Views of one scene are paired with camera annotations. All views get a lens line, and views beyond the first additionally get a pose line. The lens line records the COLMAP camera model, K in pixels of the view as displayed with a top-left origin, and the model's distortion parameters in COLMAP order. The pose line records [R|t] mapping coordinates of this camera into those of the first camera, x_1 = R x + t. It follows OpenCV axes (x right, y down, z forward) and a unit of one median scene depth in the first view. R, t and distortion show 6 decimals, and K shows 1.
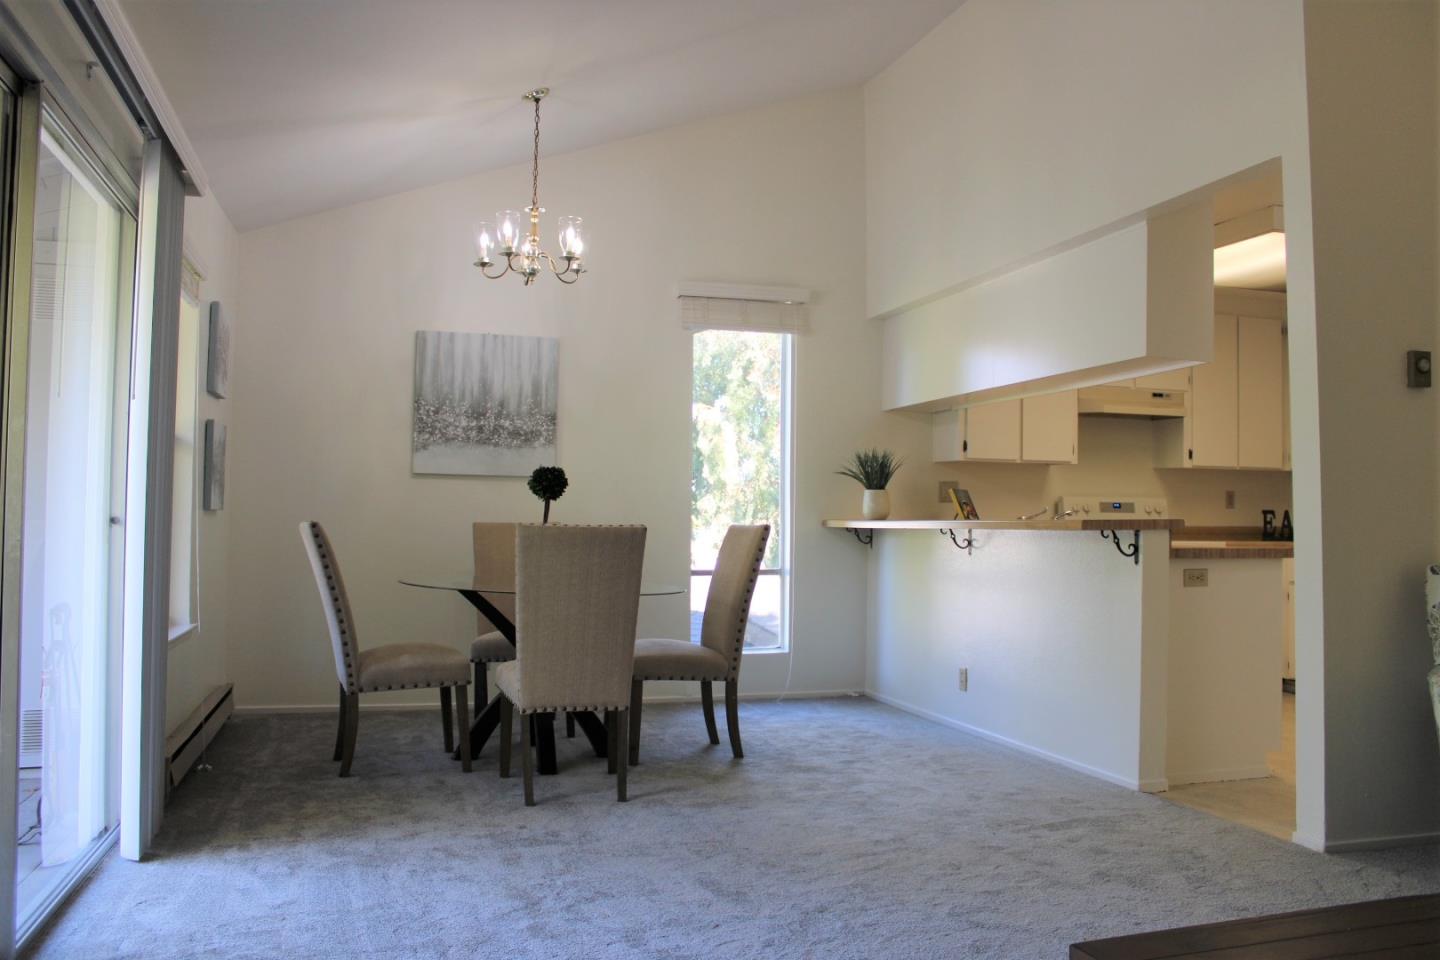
lens RADIAL K [[1197.1, 0, 714.7], [0, 1197.1, 468.4], [0, 0, 1]] dist [-0.133578, 0.069844]
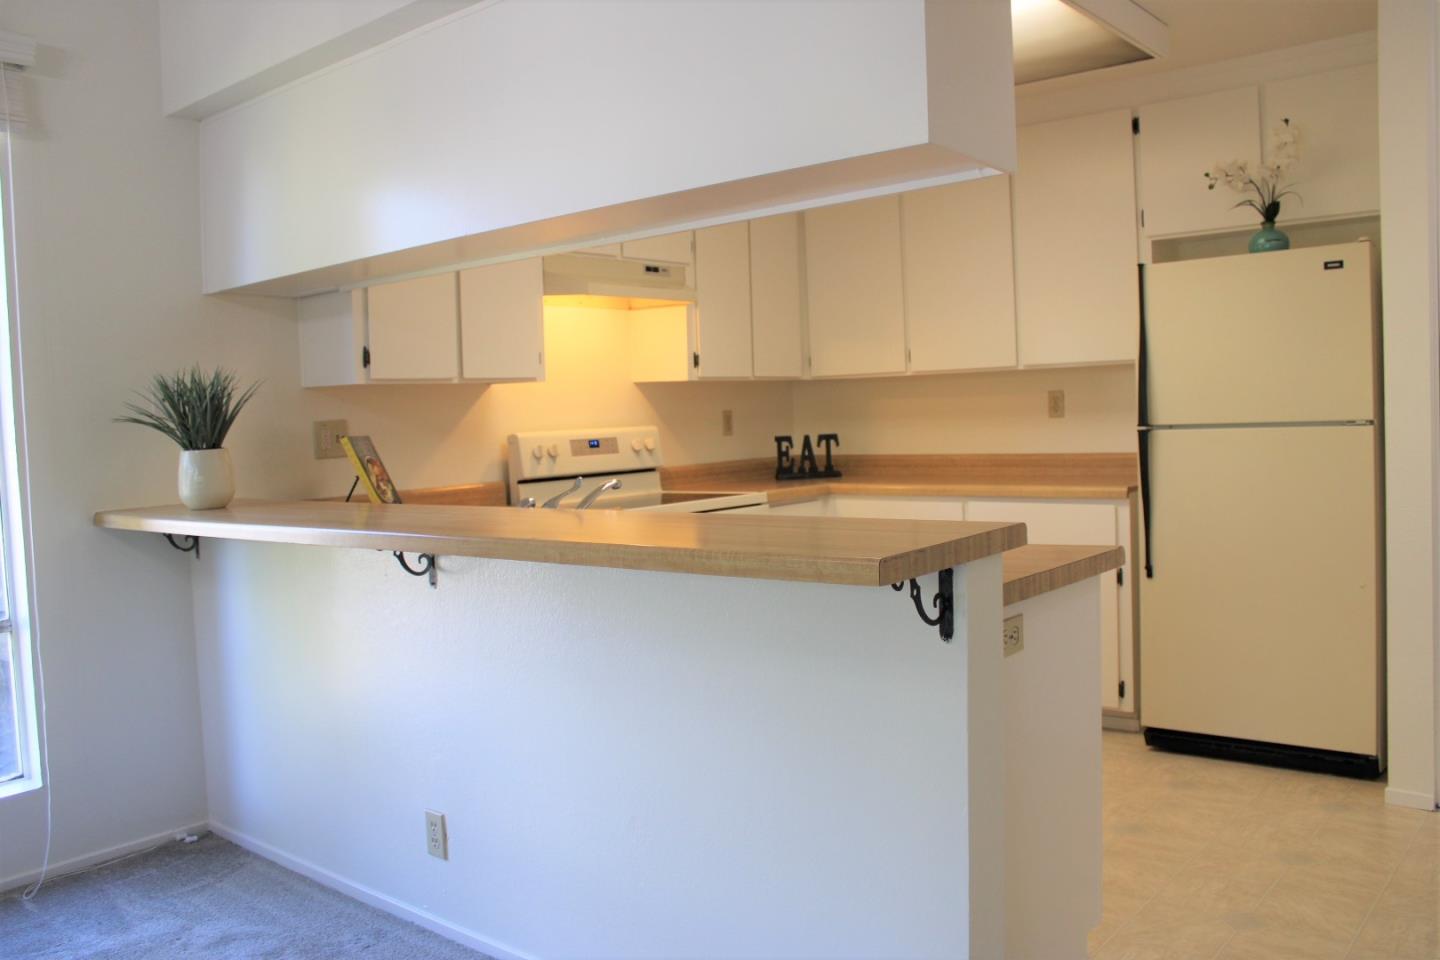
lens RADIAL K [[1197.1, 0, 714.7], [0, 1197.1, 468.4], [0, 0, 1]] dist [-0.133578, 0.069844]
pose [[0.830245, -0.072336, 0.552685, 0.039763], [0.026318, 0.995525, 0.090760, -0.012998], [-0.556777, -0.060807, 0.828433, 0.459069]]
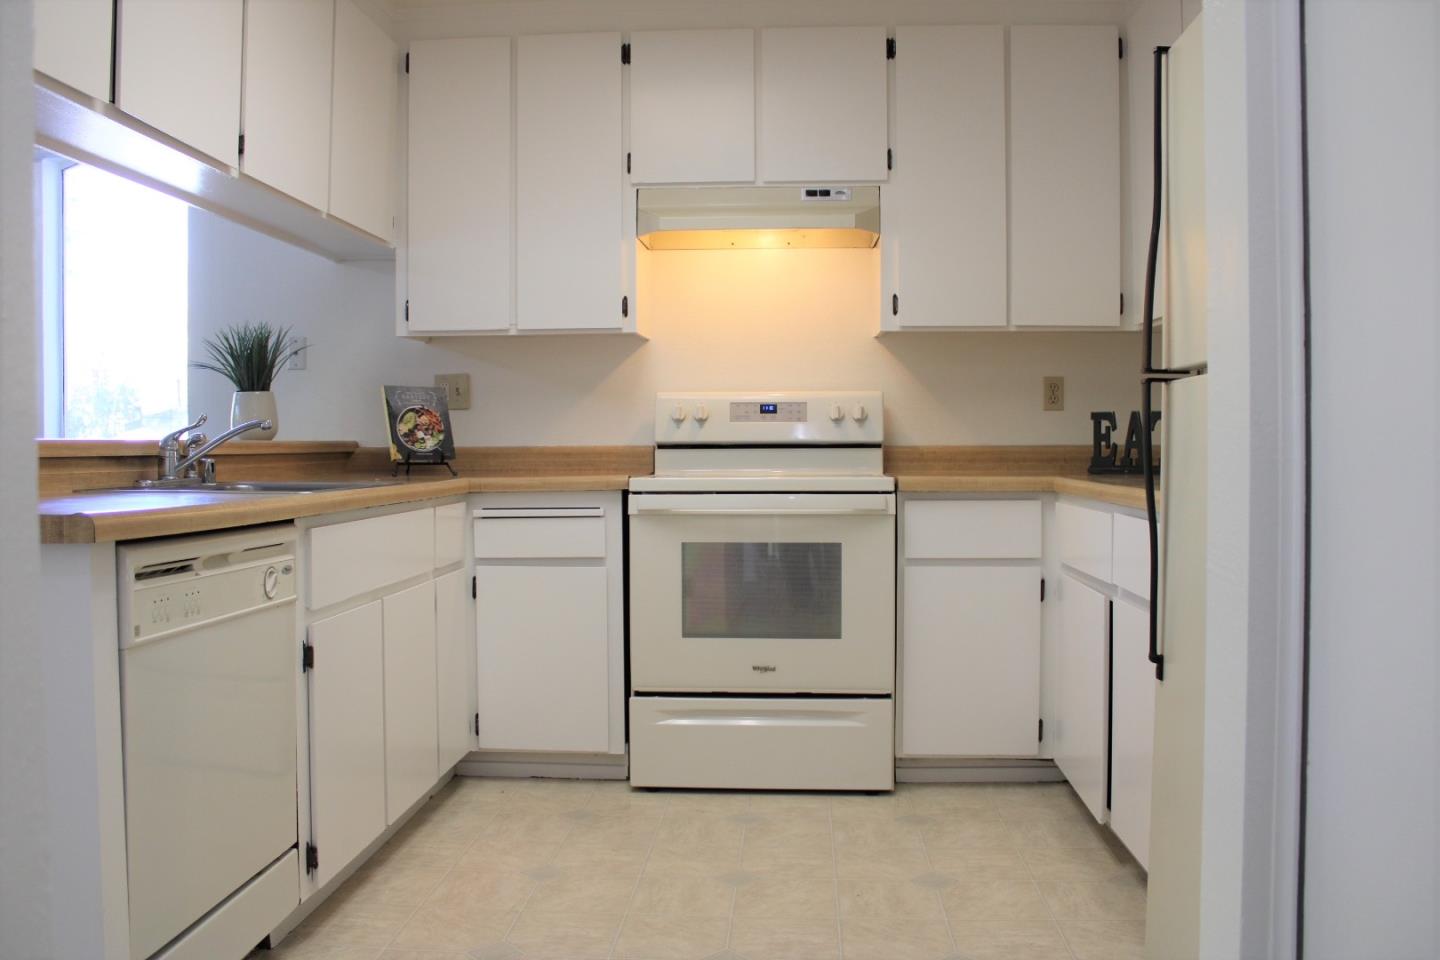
lens RADIAL K [[1197.1, 0, 714.7], [0, 1197.1, 468.4], [0, 0, 1]] dist [-0.133578, 0.069844]
pose [[0.936605, -0.007324, -0.350310, 0.544698], [0.028378, 0.998083, 0.055005, 0.030042], [0.349235, -0.061459, 0.935017, 0.515500]]
